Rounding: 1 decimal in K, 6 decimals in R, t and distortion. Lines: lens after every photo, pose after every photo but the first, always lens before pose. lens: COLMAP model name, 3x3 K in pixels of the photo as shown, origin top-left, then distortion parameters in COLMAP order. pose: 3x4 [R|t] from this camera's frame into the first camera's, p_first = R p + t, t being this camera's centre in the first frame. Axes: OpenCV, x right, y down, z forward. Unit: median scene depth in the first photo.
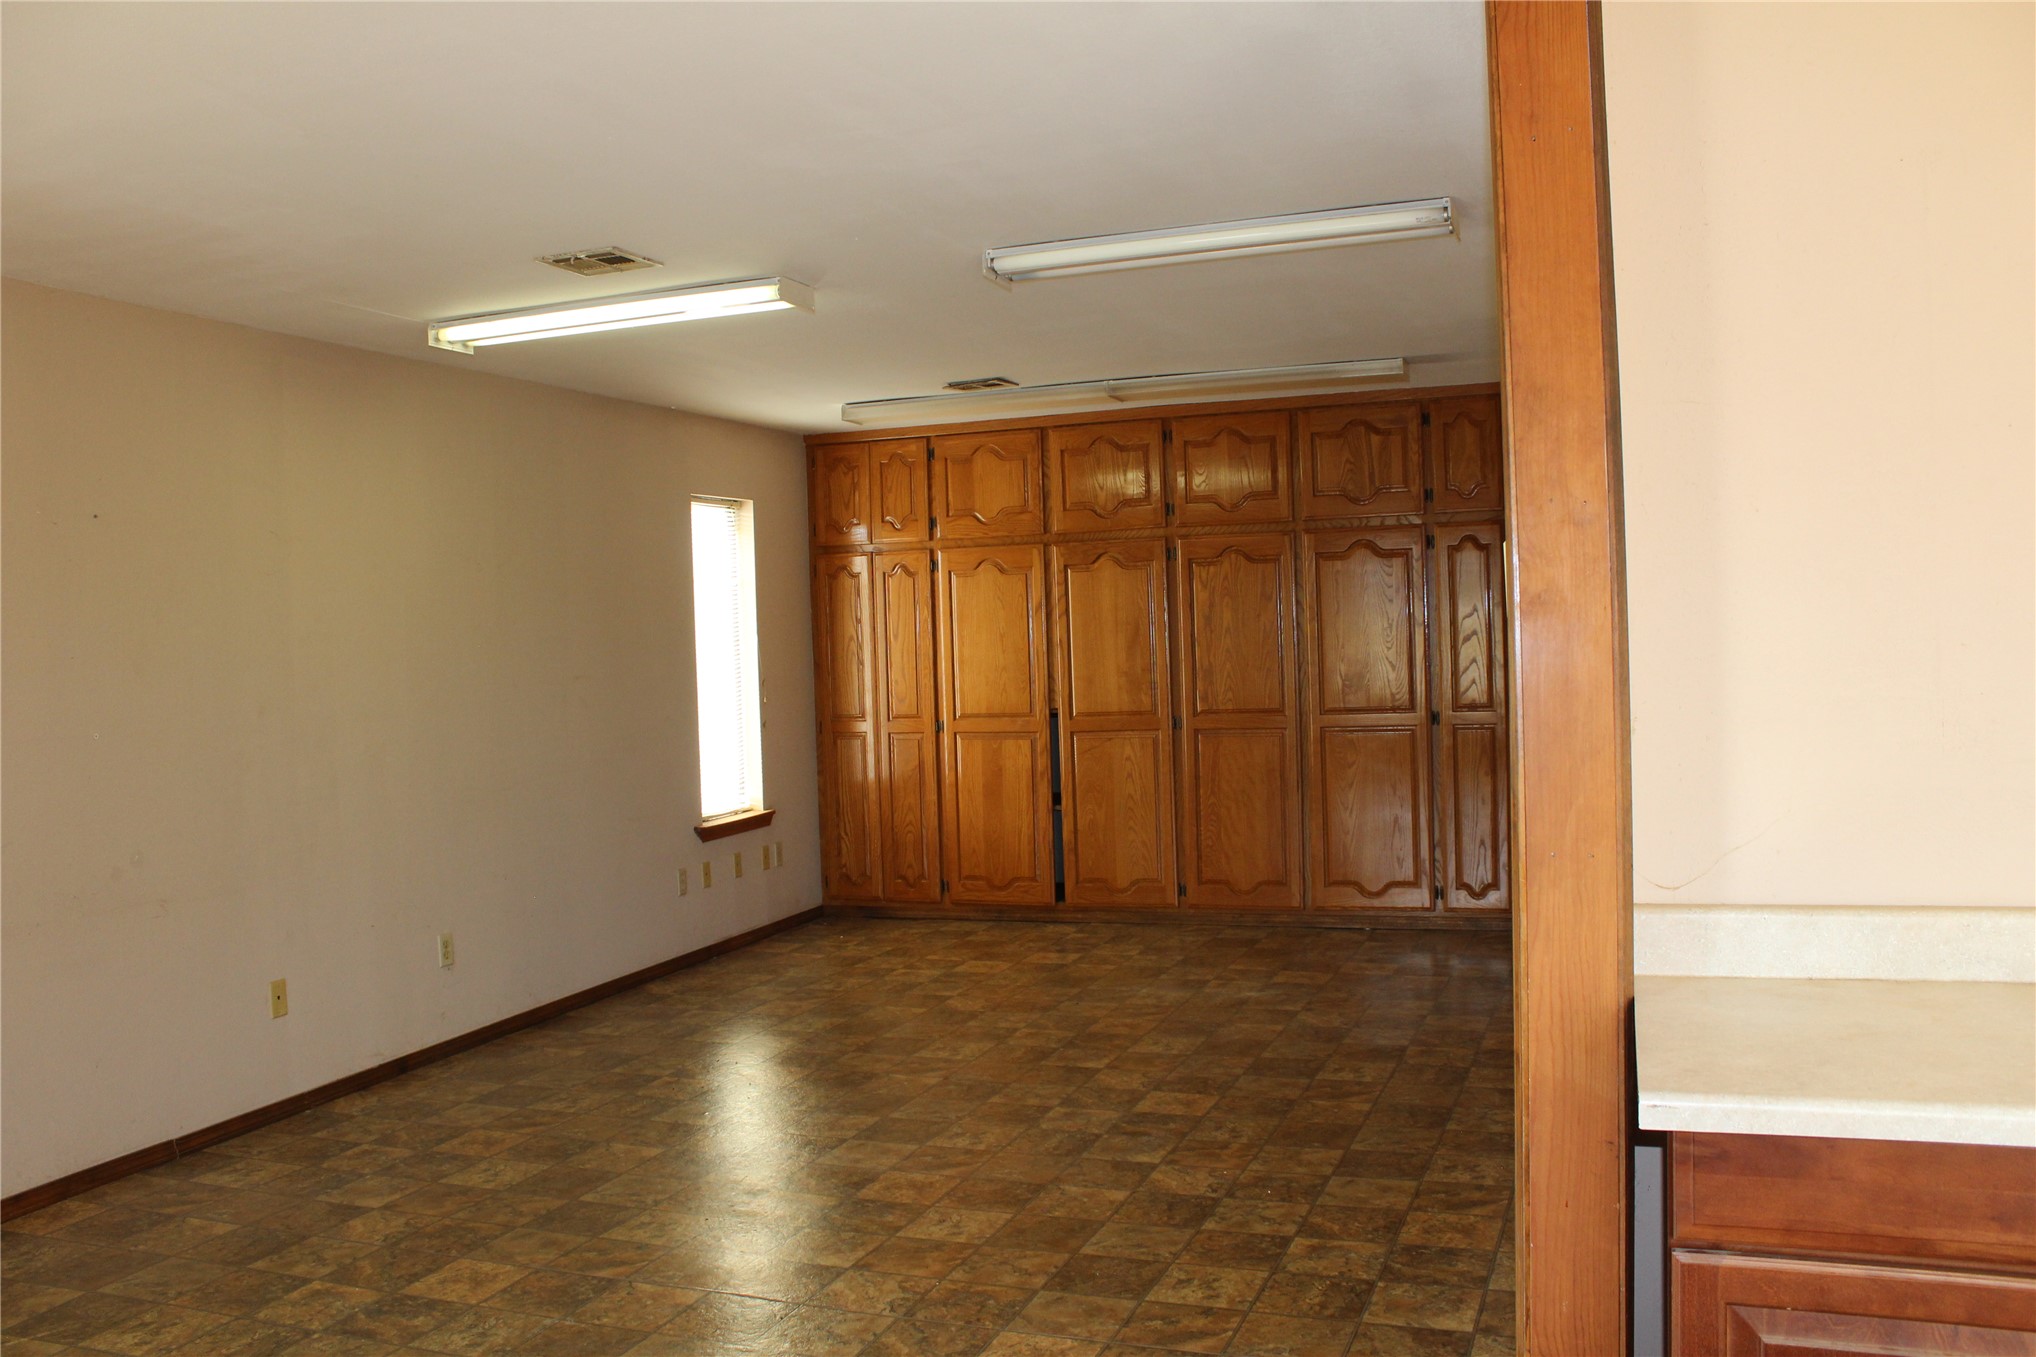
lens RADIAL K [[1717.6, 0, 1012.1], [0, 1717.6, 679.0], [0, 0, 1]] dist [-0.124807, 0.055726]
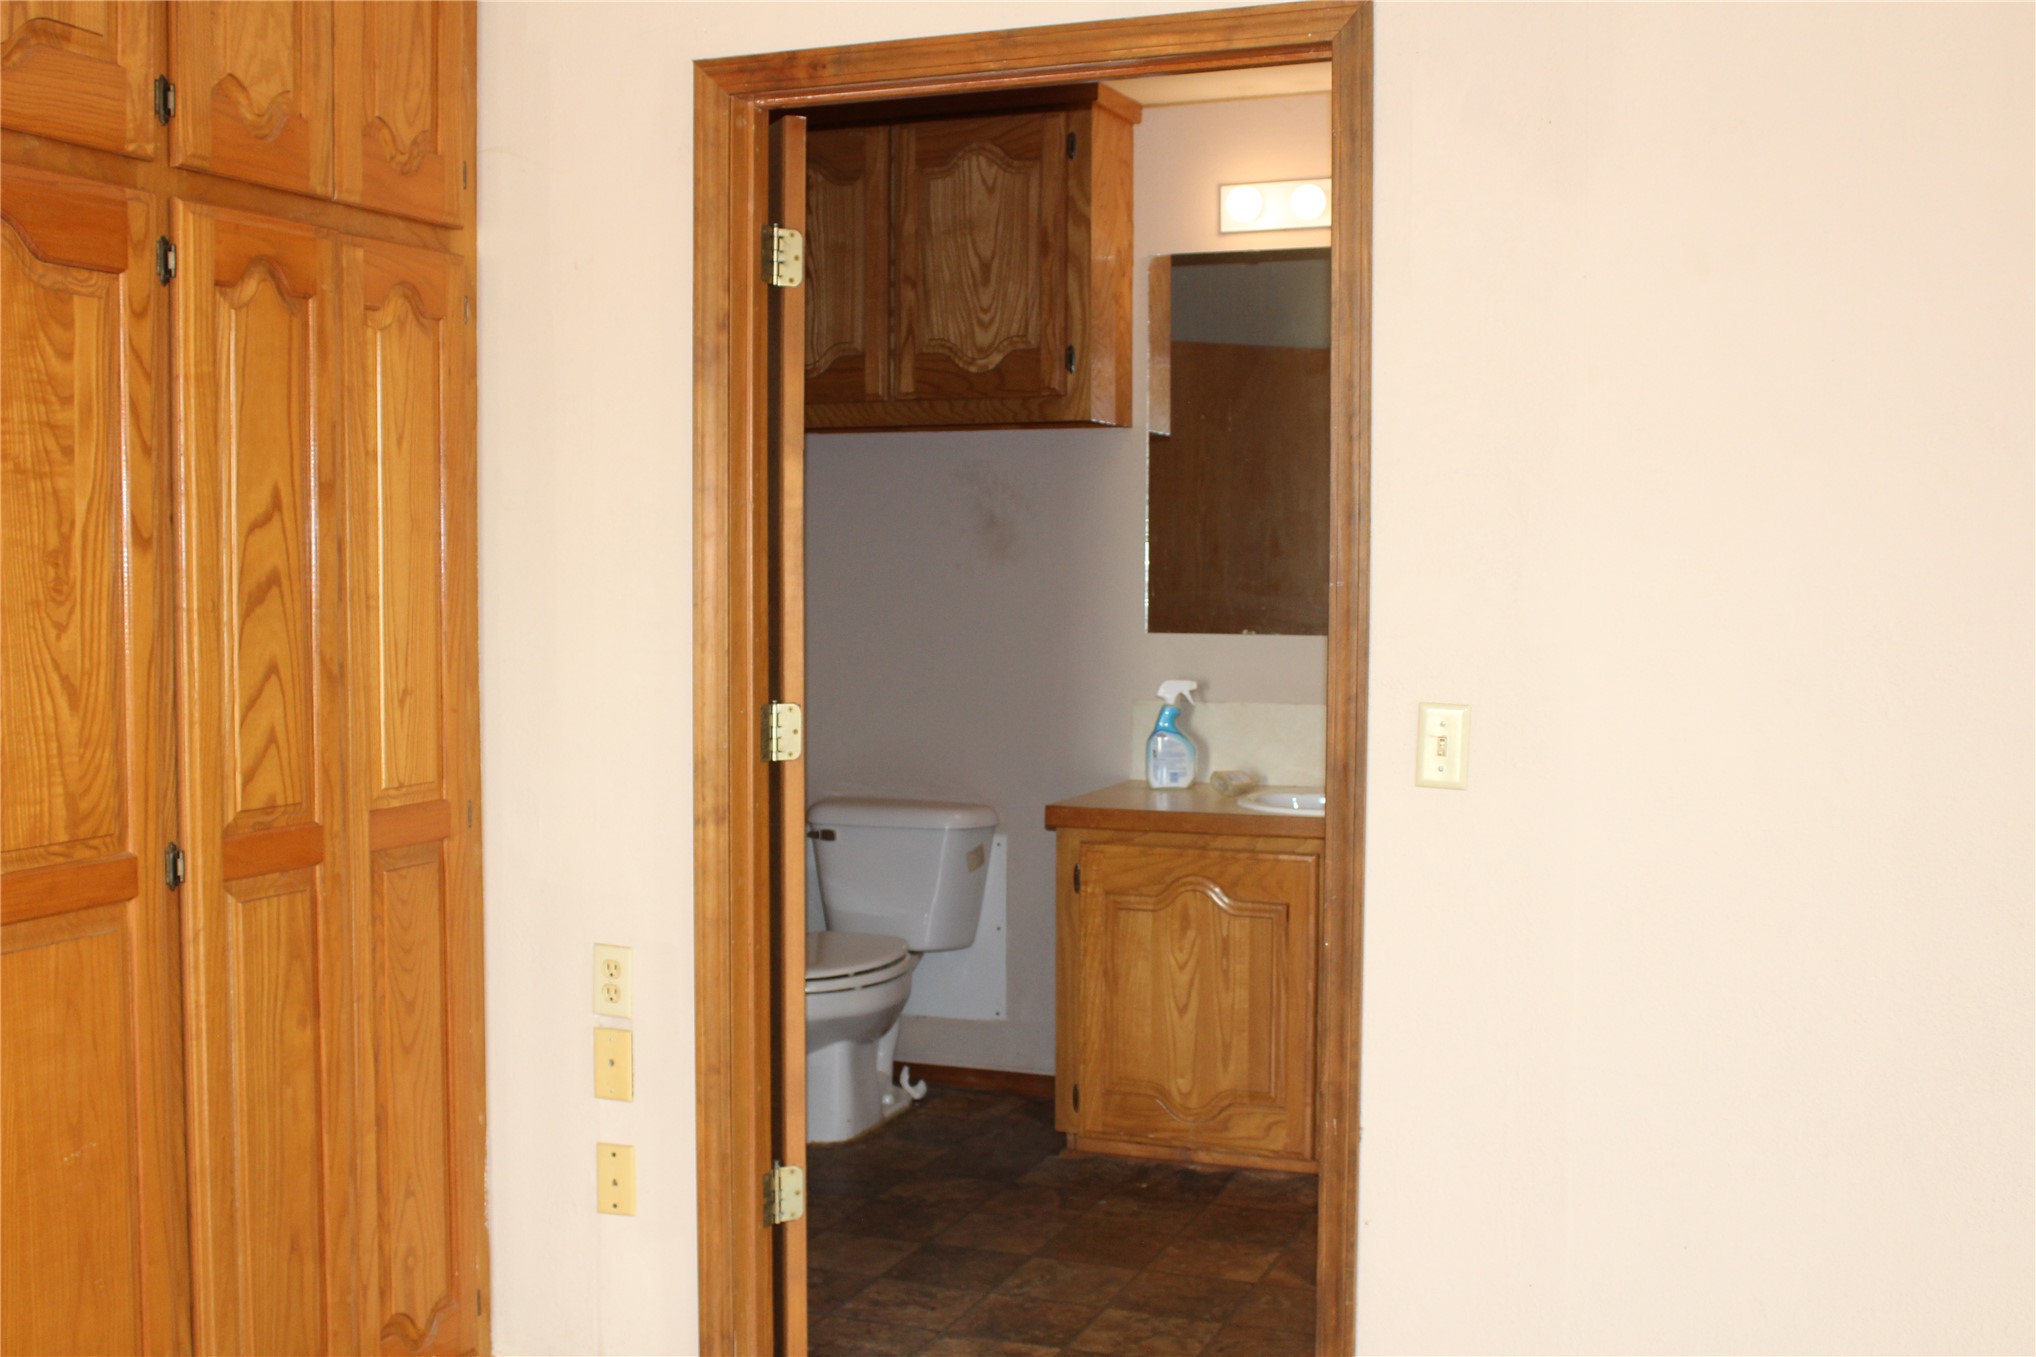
lens RADIAL K [[2177.6, 0, 1011.7], [0, 2177.6, 676.8], [0, 0, 1]] dist [-0.069612, 0.000000]
pose [[0.046822, -0.020095, 0.998701, -0.105631], [0.014298, 0.999709, 0.019445, -0.014048], [-0.998801, 0.013369, 0.047096, 0.788250]]
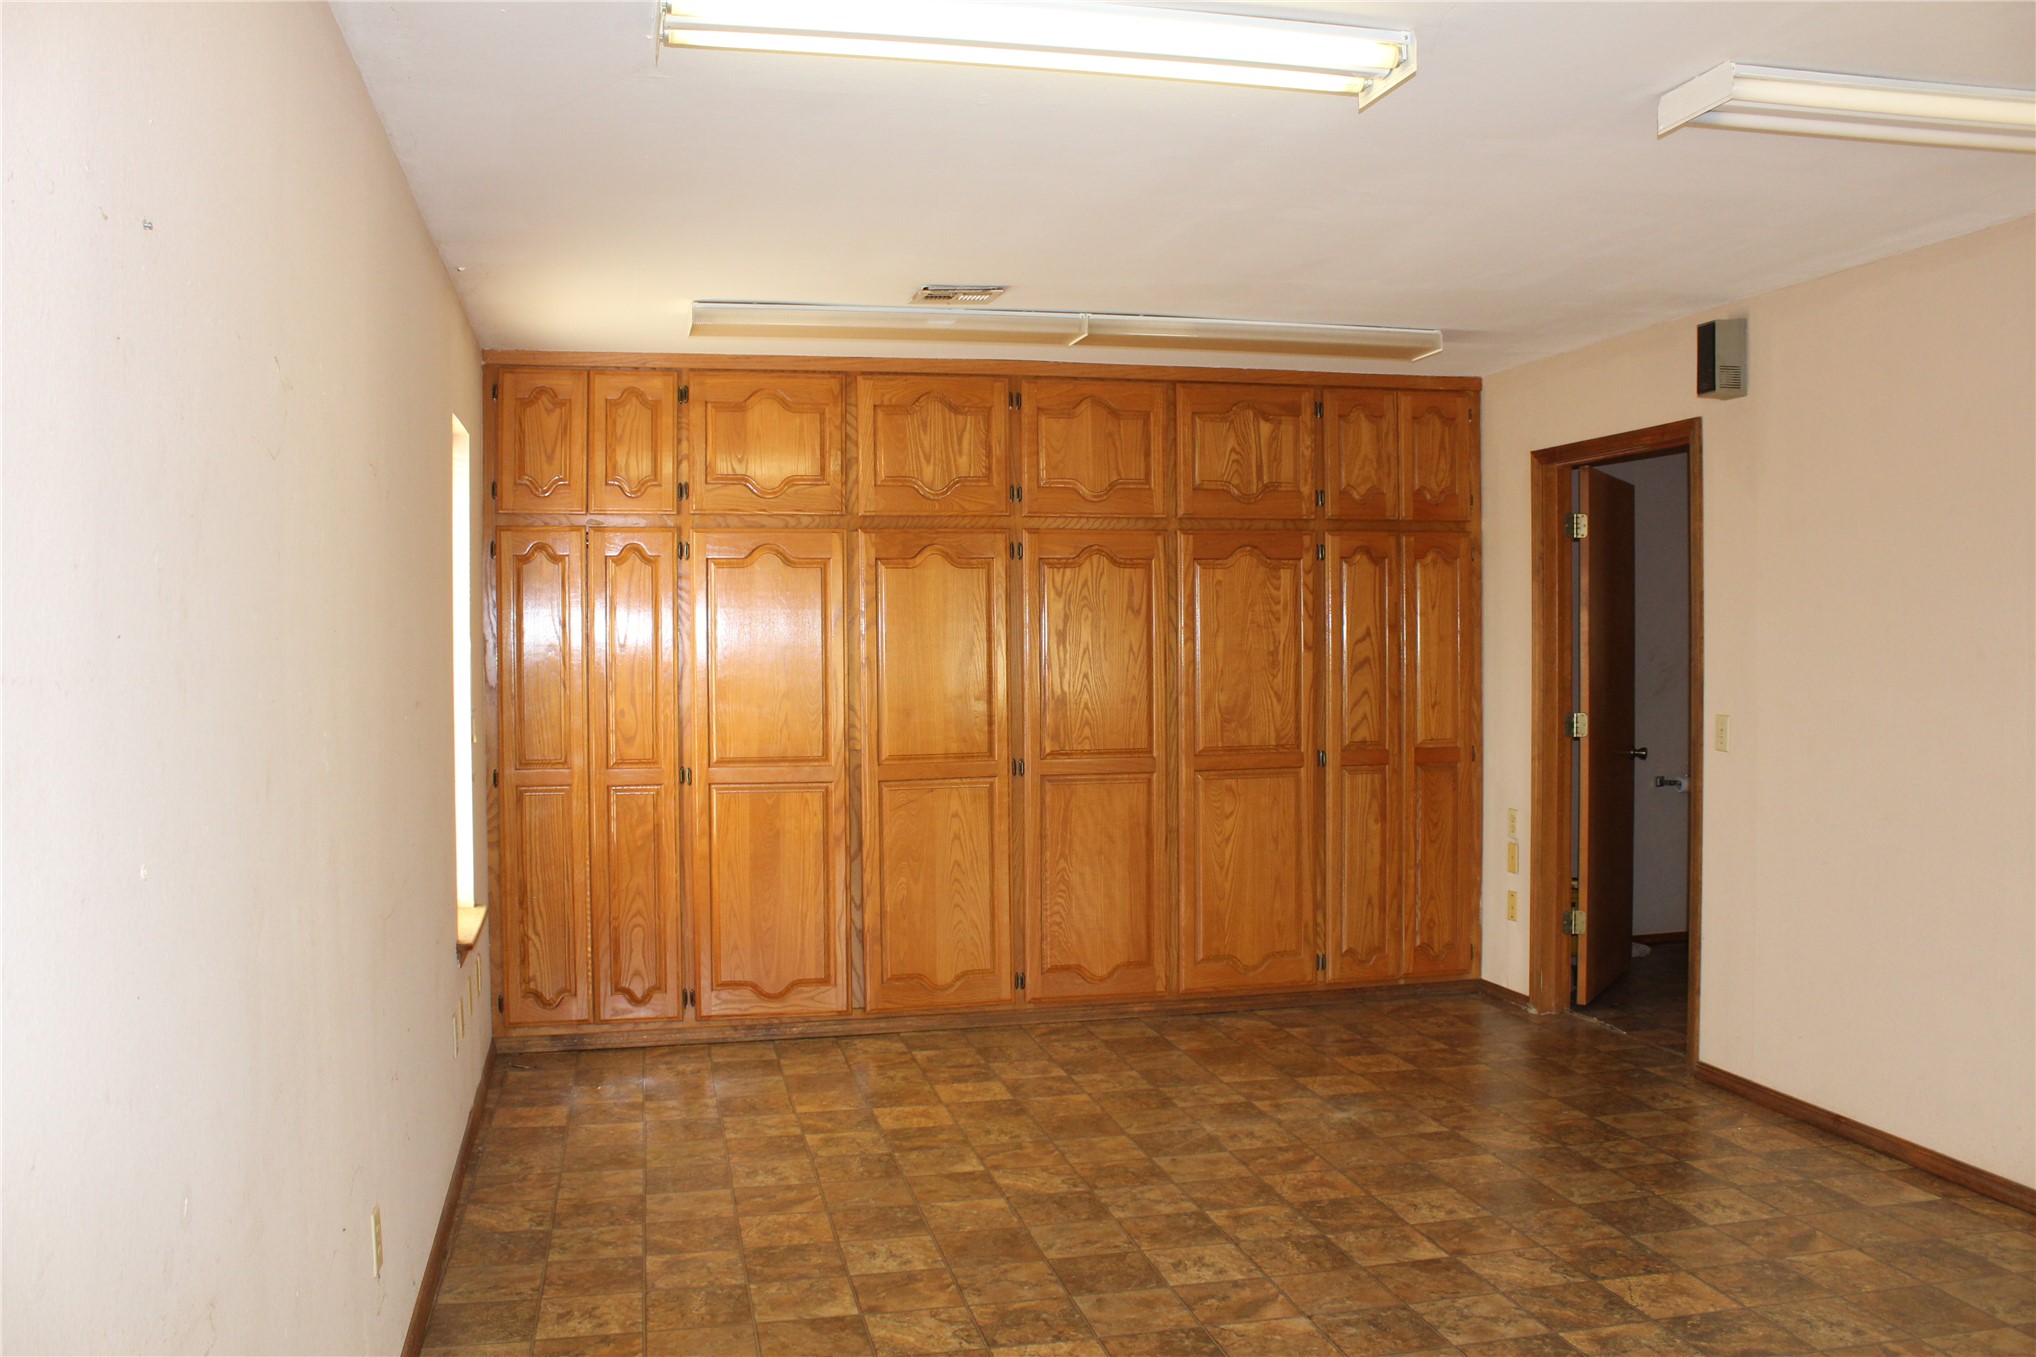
lens RADIAL K [[1717.6, 0, 1015.5], [0, 1717.6, 675.5], [0, 0, 1]] dist [-0.124807, 0.055726]
pose [[0.840635, 0.012059, 0.541467, -0.324373], [-0.009057, 0.999925, -0.008209, -0.009836], [-0.541526, 0.001997, 0.840682, 0.340331]]
